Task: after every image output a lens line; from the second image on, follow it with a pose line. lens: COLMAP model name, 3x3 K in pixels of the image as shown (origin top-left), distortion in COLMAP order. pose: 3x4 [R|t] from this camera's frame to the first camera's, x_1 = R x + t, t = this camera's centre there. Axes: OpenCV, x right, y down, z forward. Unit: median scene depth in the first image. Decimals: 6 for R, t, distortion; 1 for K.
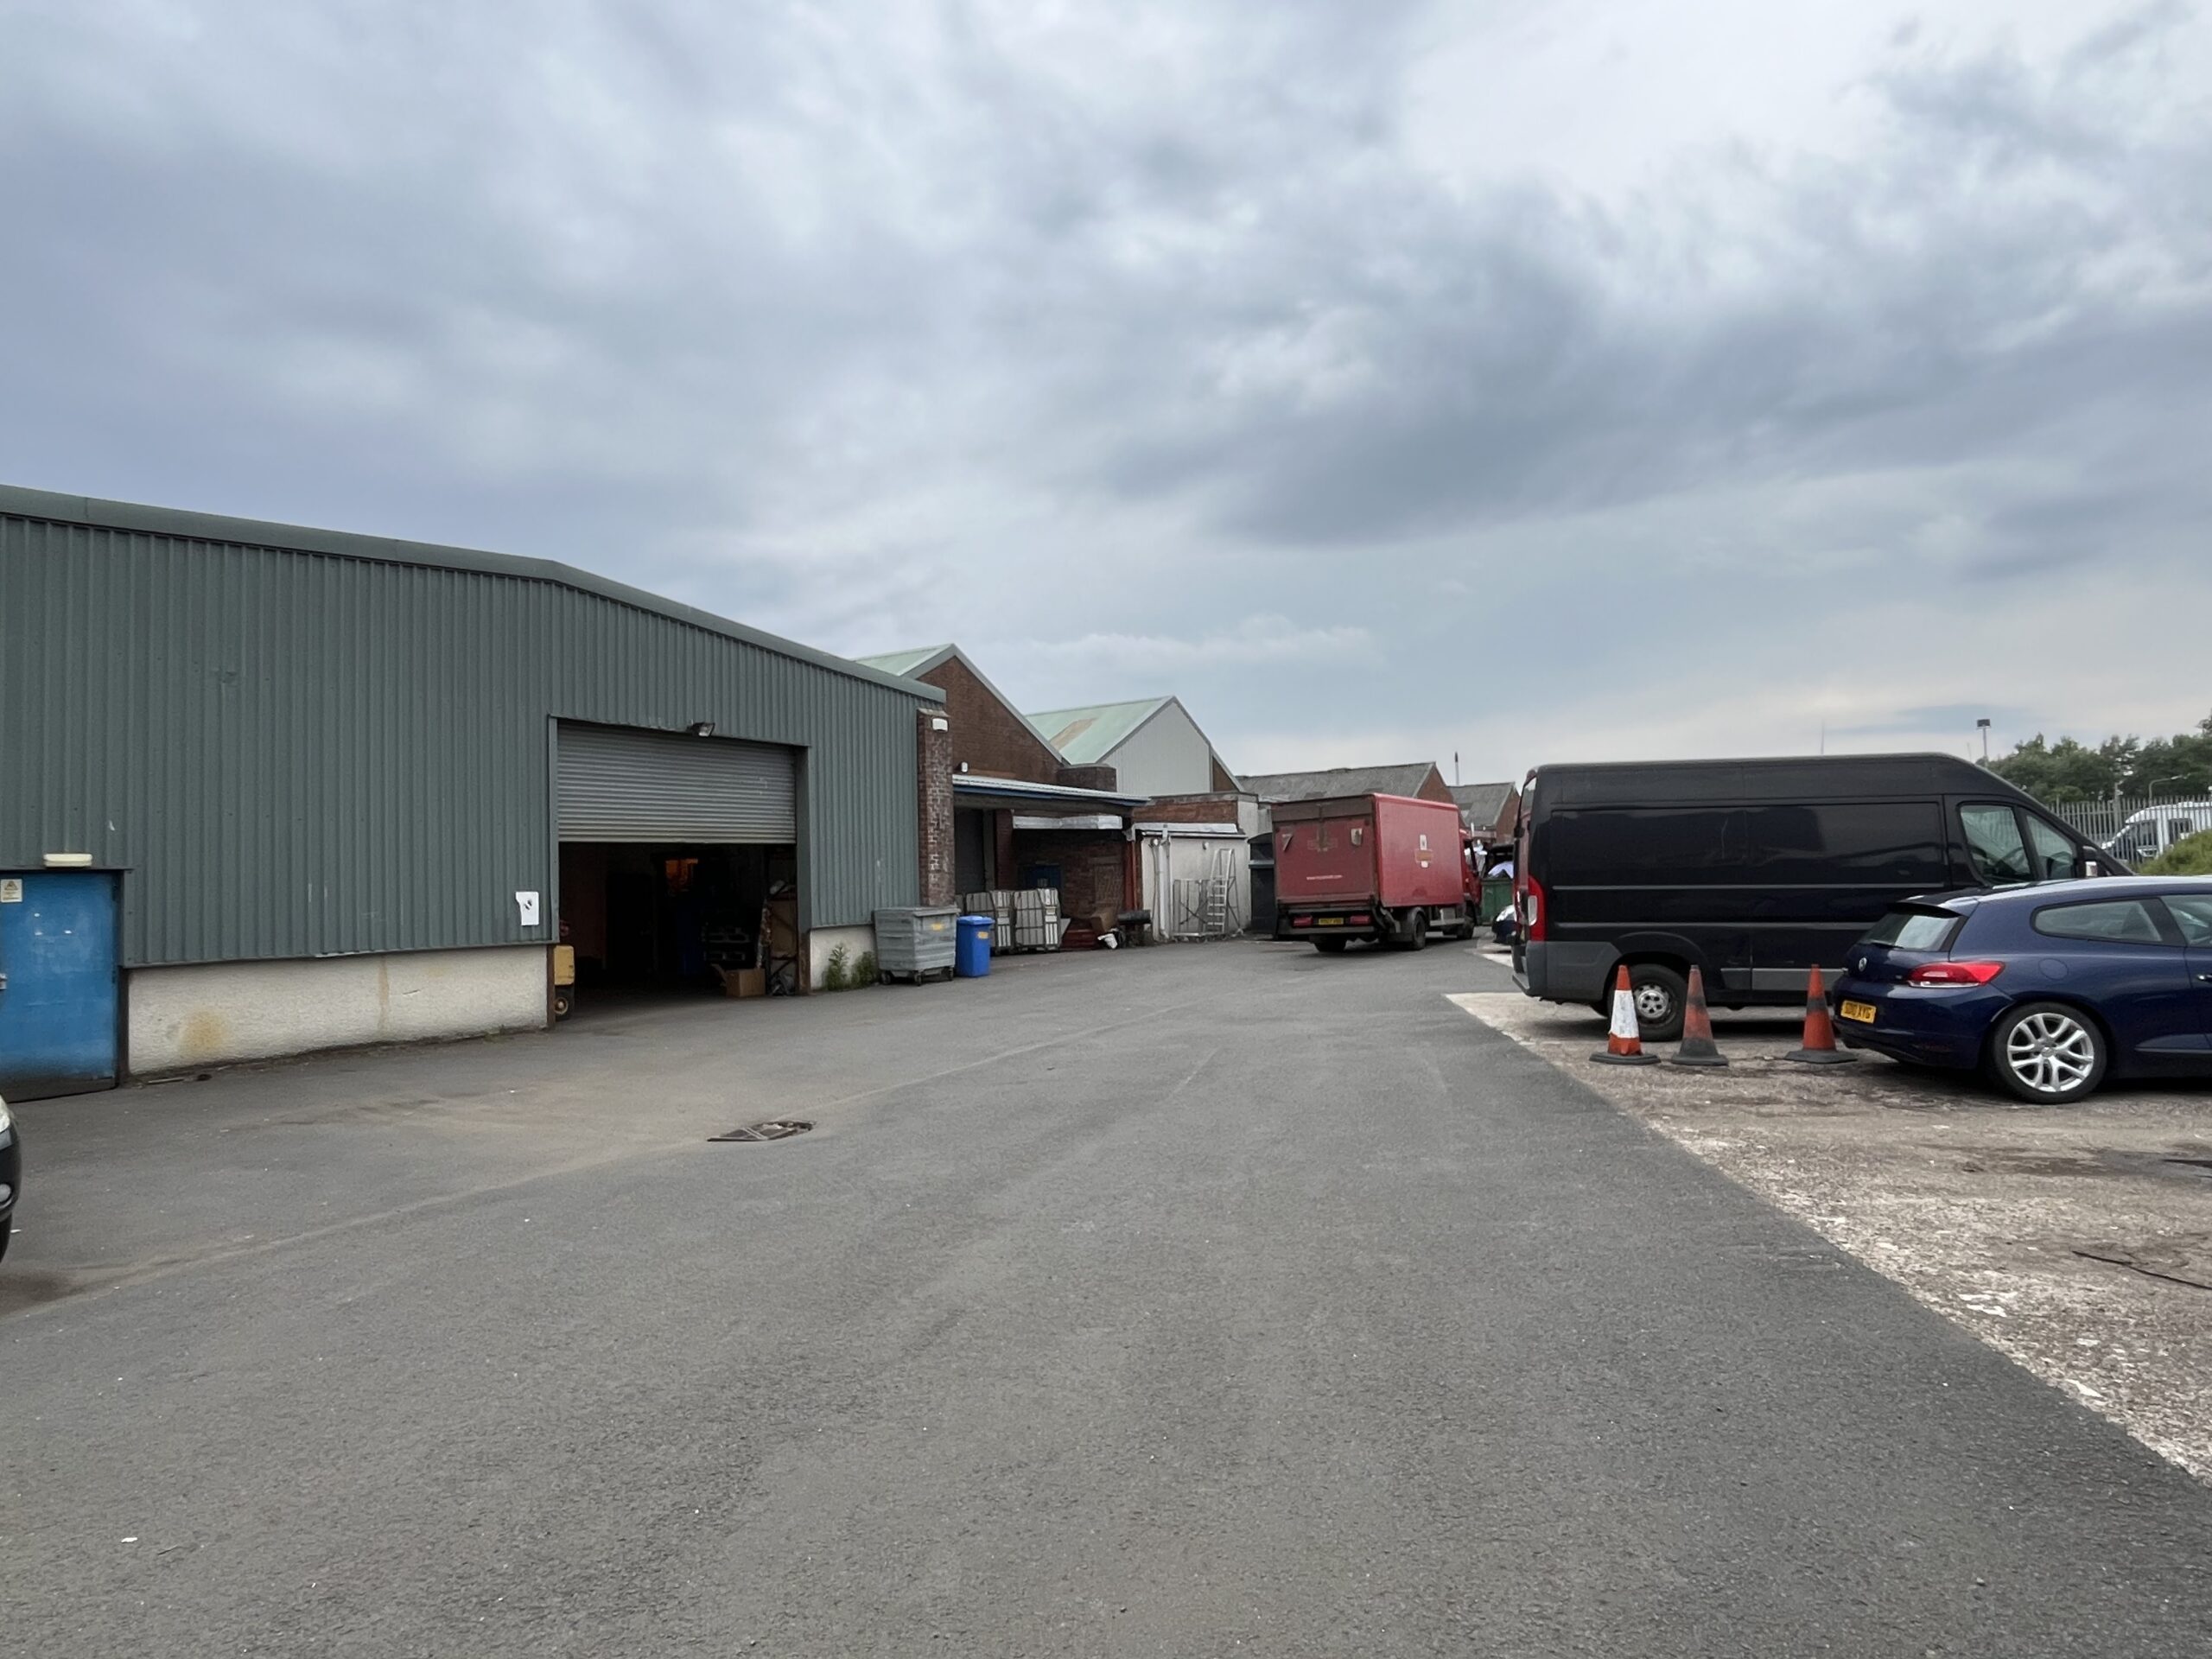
lens RADIAL K [[1230.7, 0, 1106.0], [0, 1230.7, 829.5], [0, 0, 1]] dist [-0.000695, -0.000012]
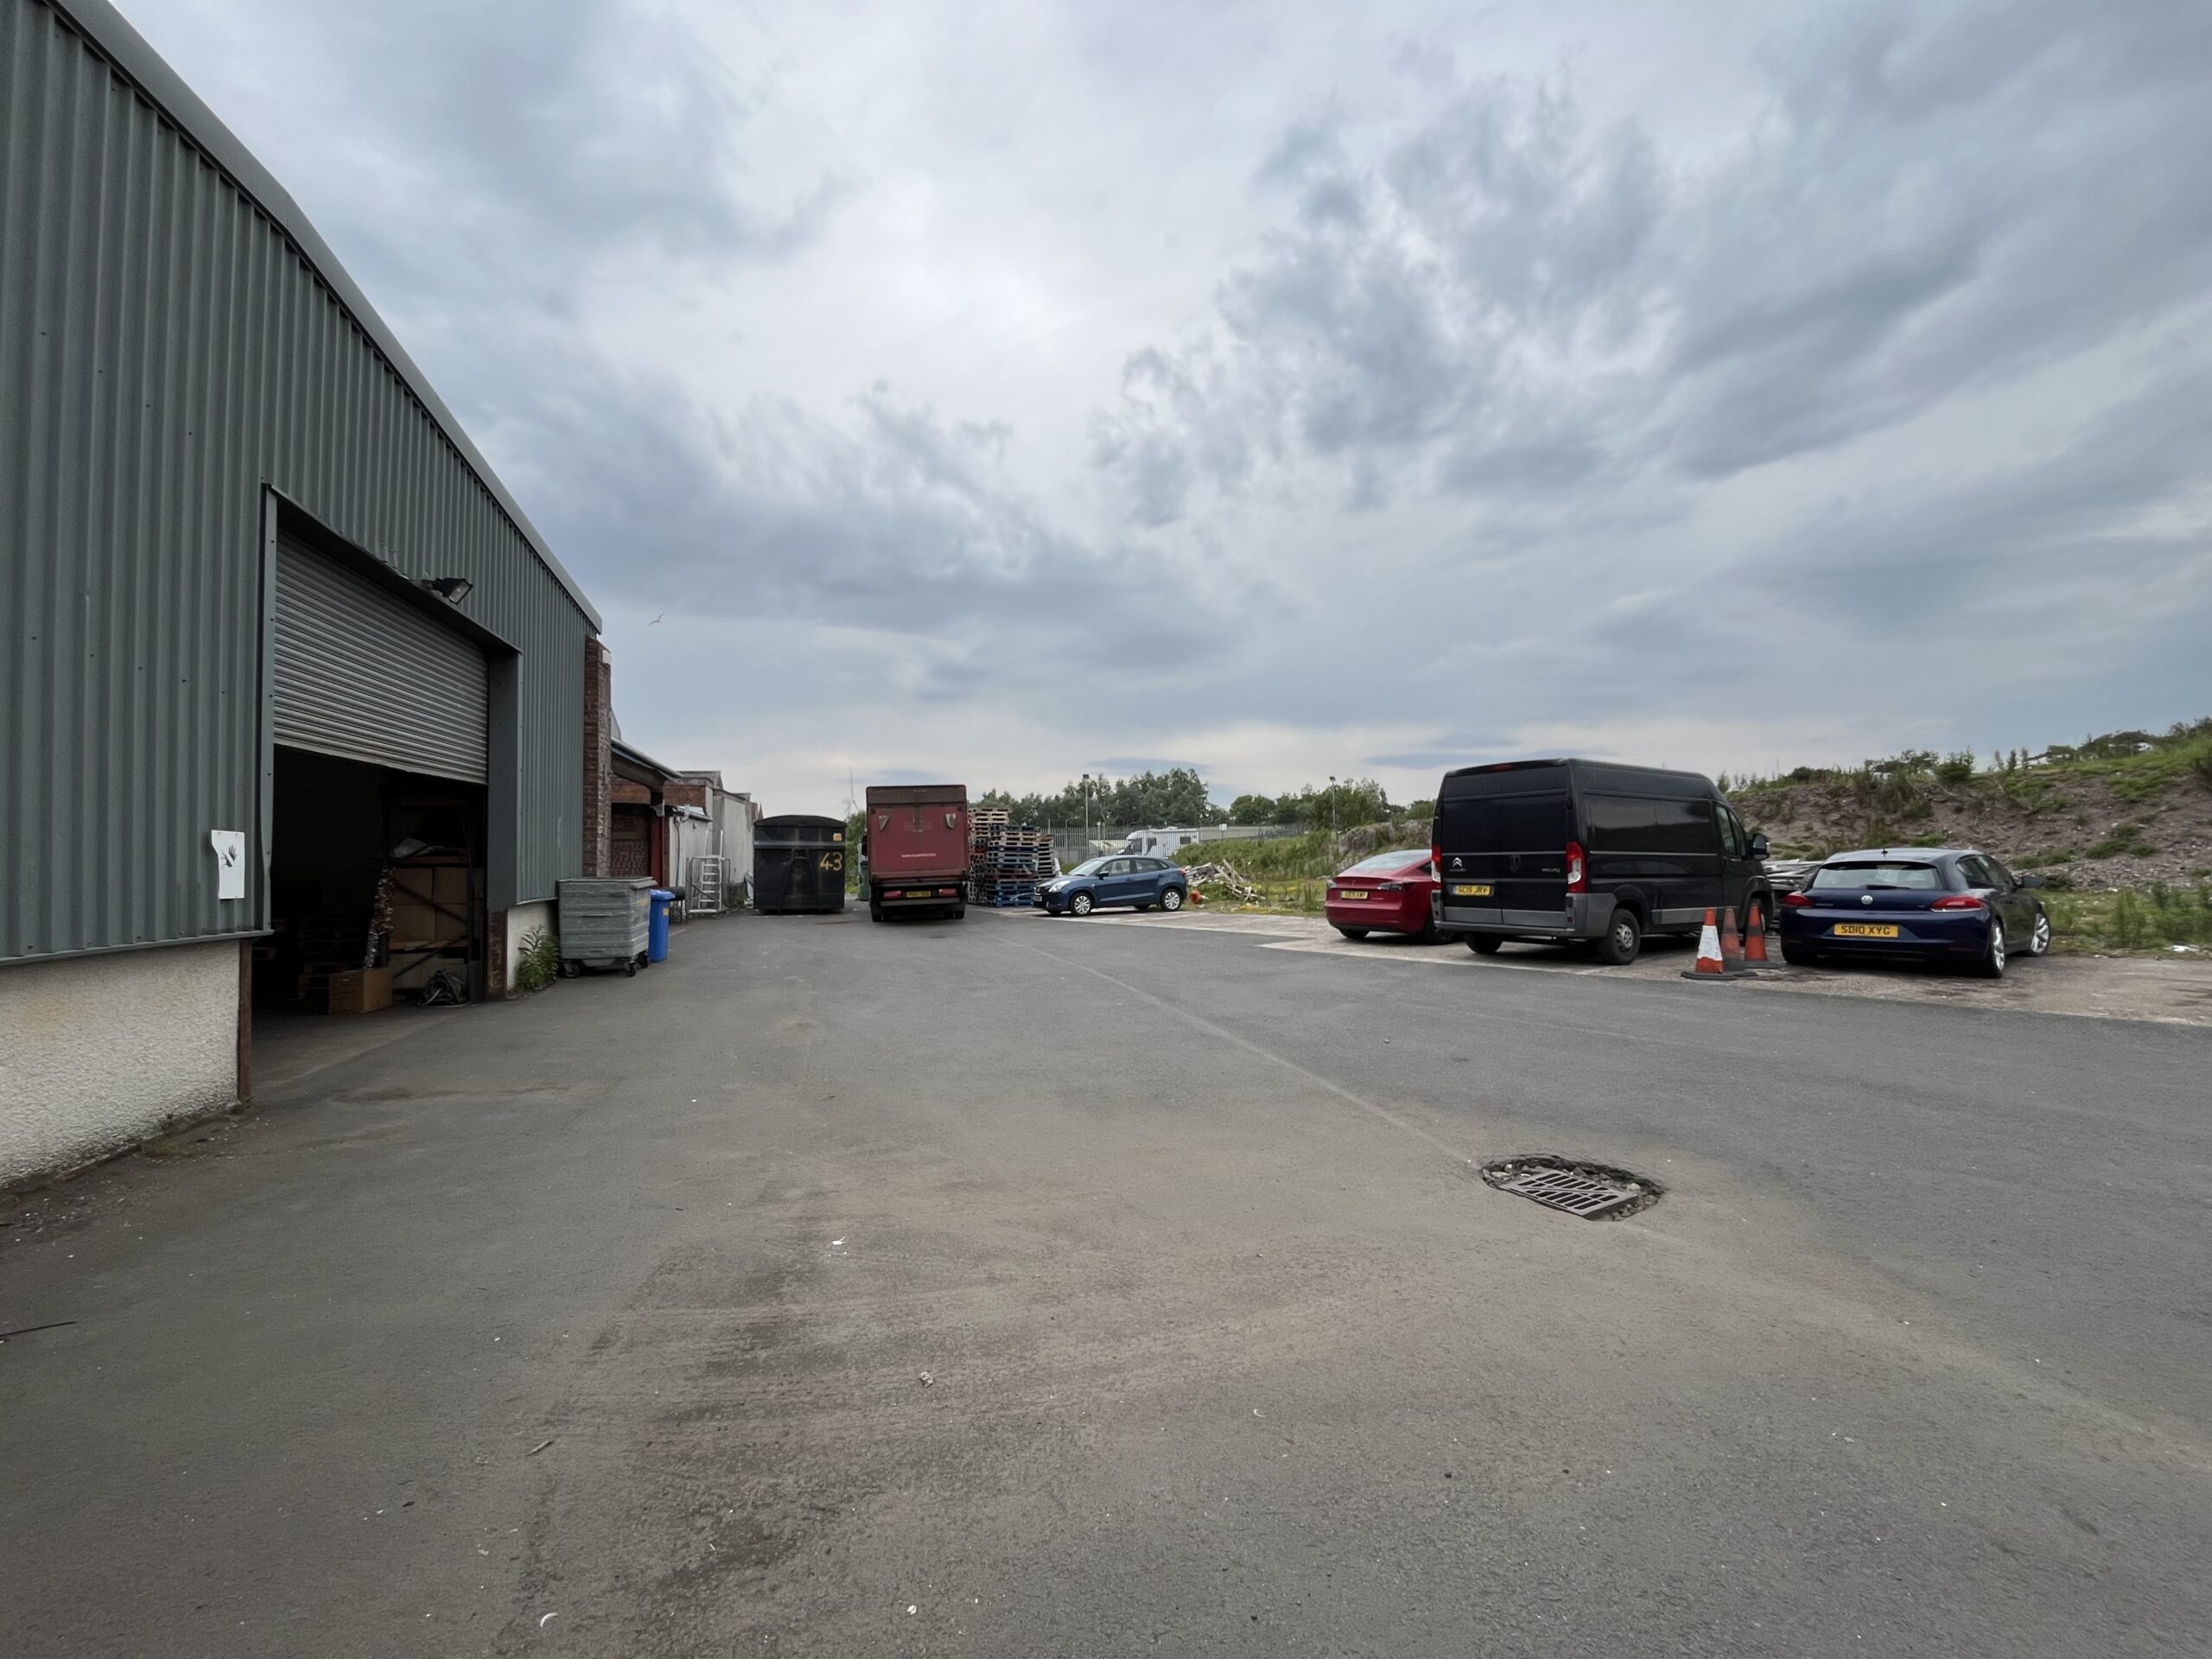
lens RADIAL K [[886.6, 0, 1106.0], [0, 886.6, 829.5], [0, 0, 1]] dist [0.000975, 0.000094]
pose [[0.686406, 0.043171, 0.725936, -0.364454], [-0.037729, 0.999006, -0.023736, 0.034095], [-0.726239, -0.011096, 0.687353, 0.381449]]
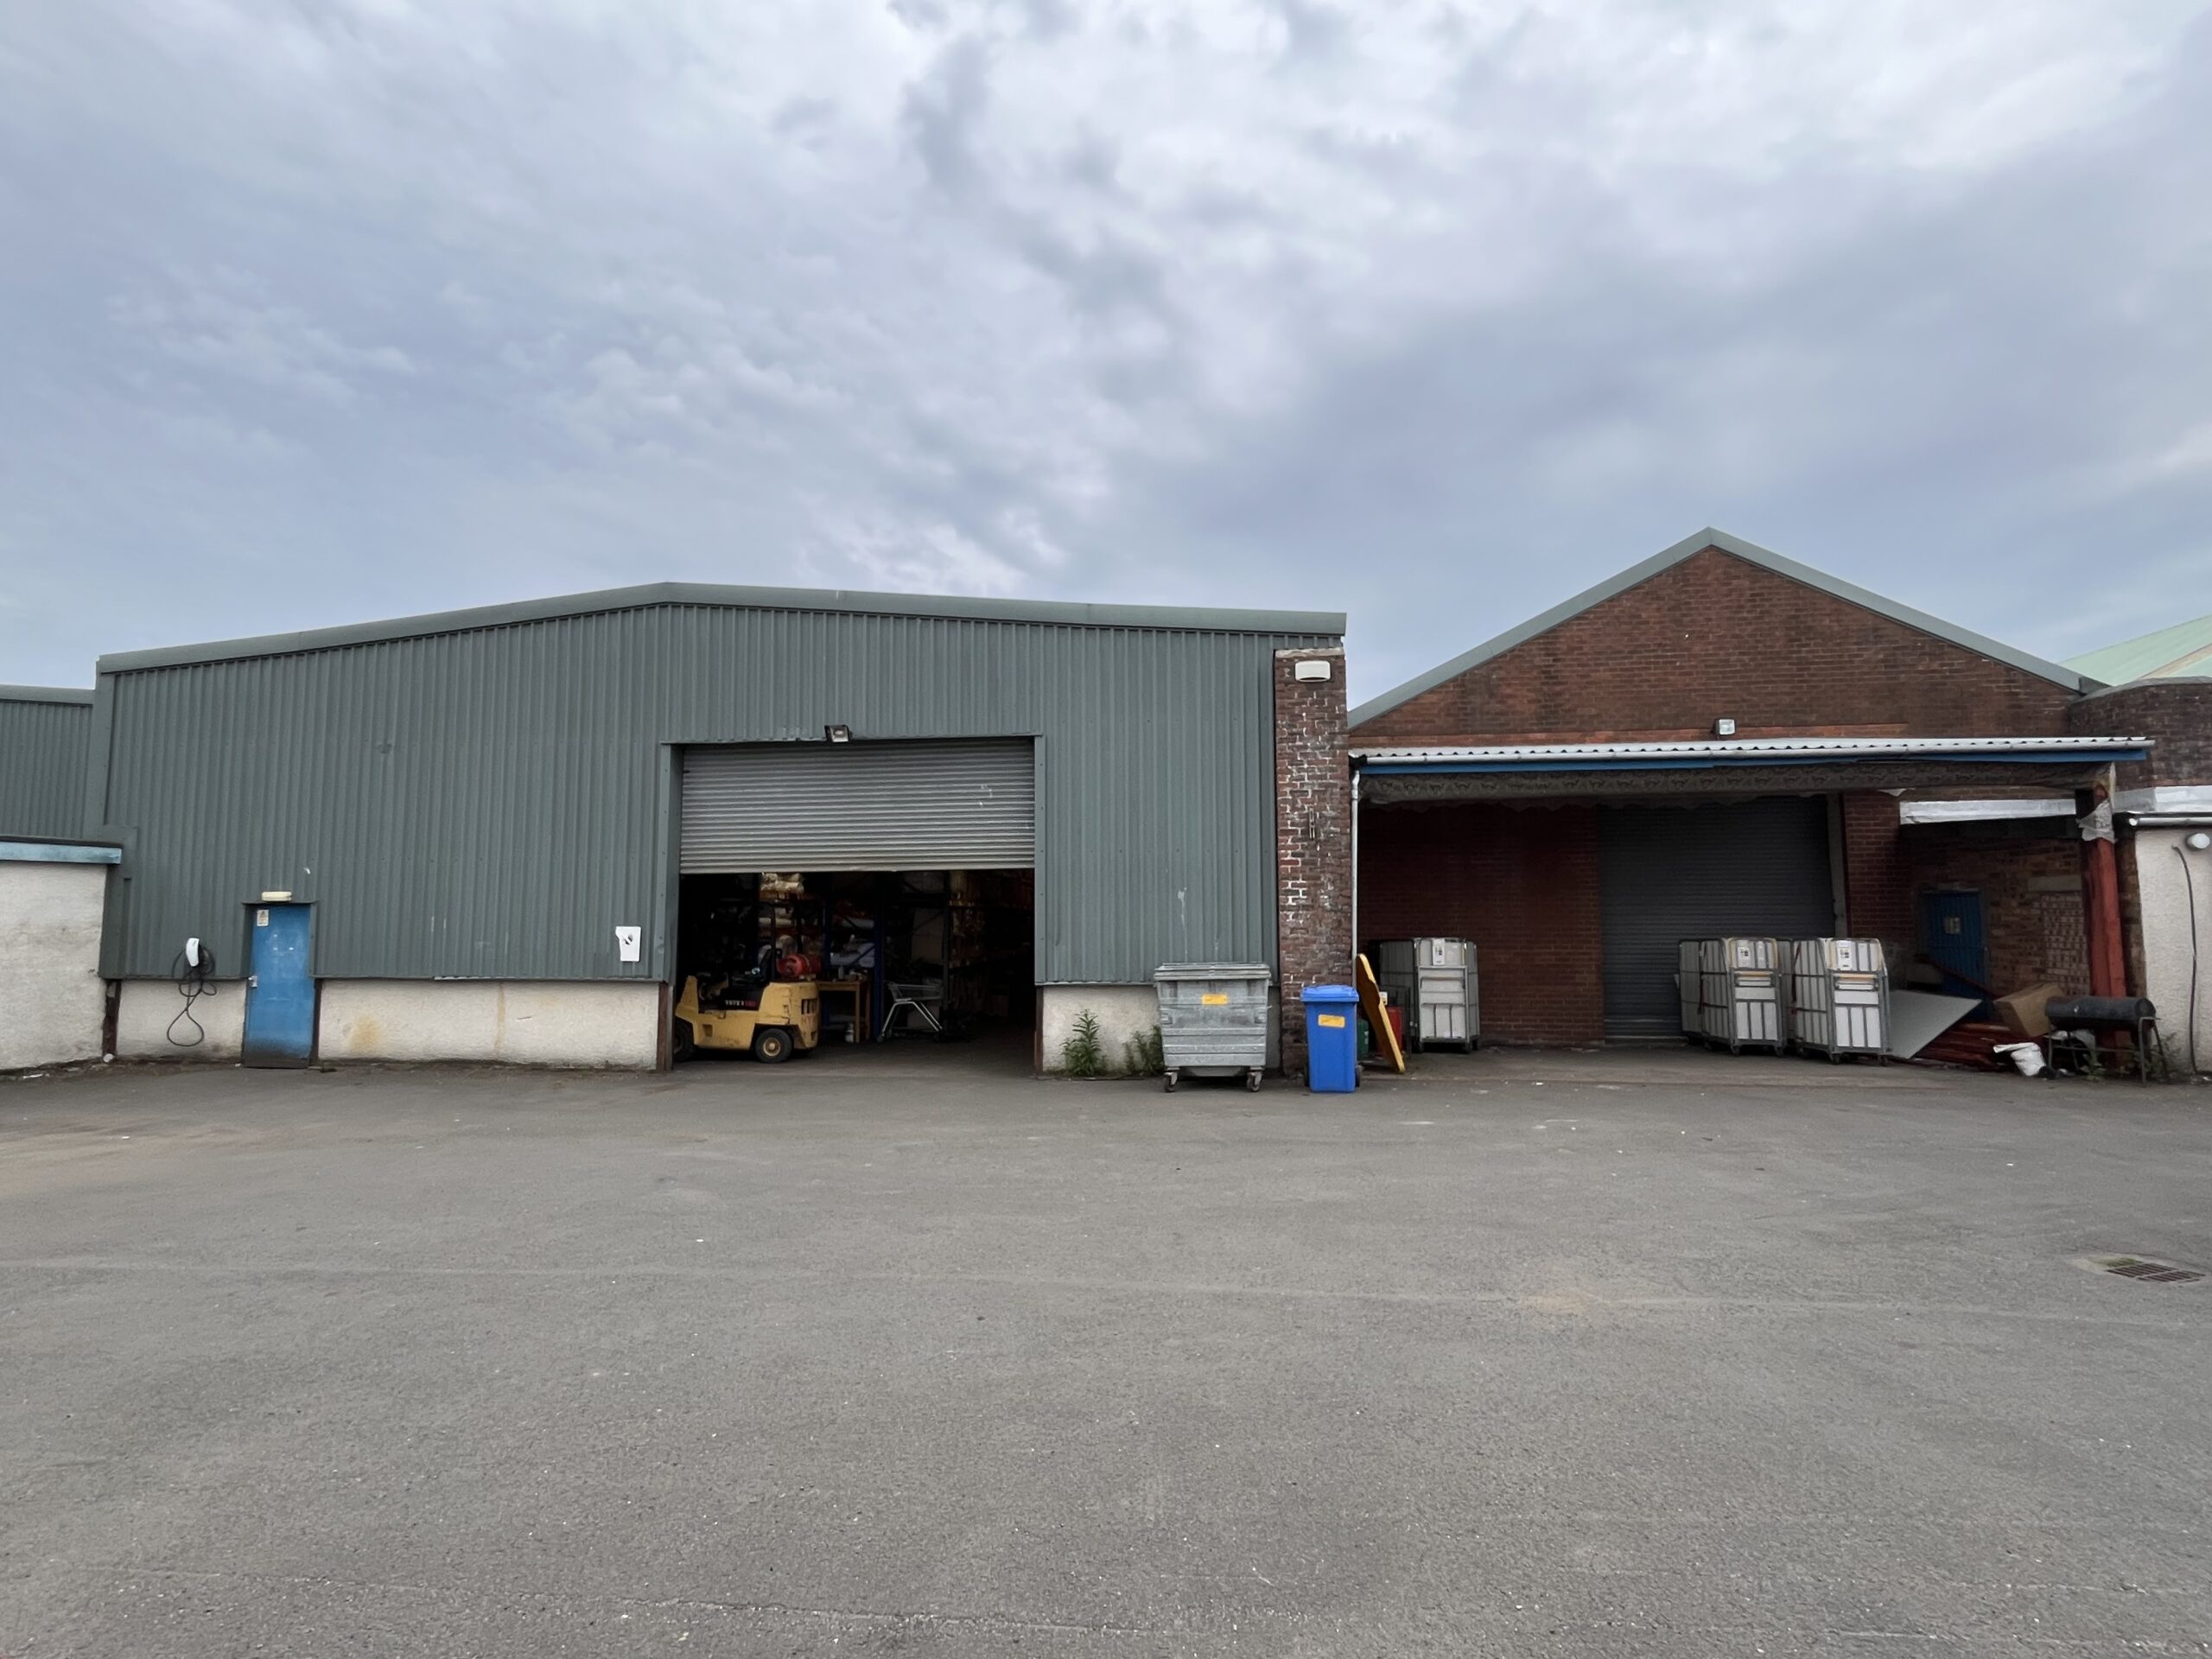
lens RADIAL K [[1065.0, 0, 1106.0], [0, 1065.0, 829.5], [0, 0, 1]] dist [-0.000277, -0.000151]
pose [[0.398519, -0.045969, -0.916007, 0.341033], [0.031088, 0.998846, -0.036601, 0.012267], [0.916633, -0.013891, 0.399488, 0.756852]]
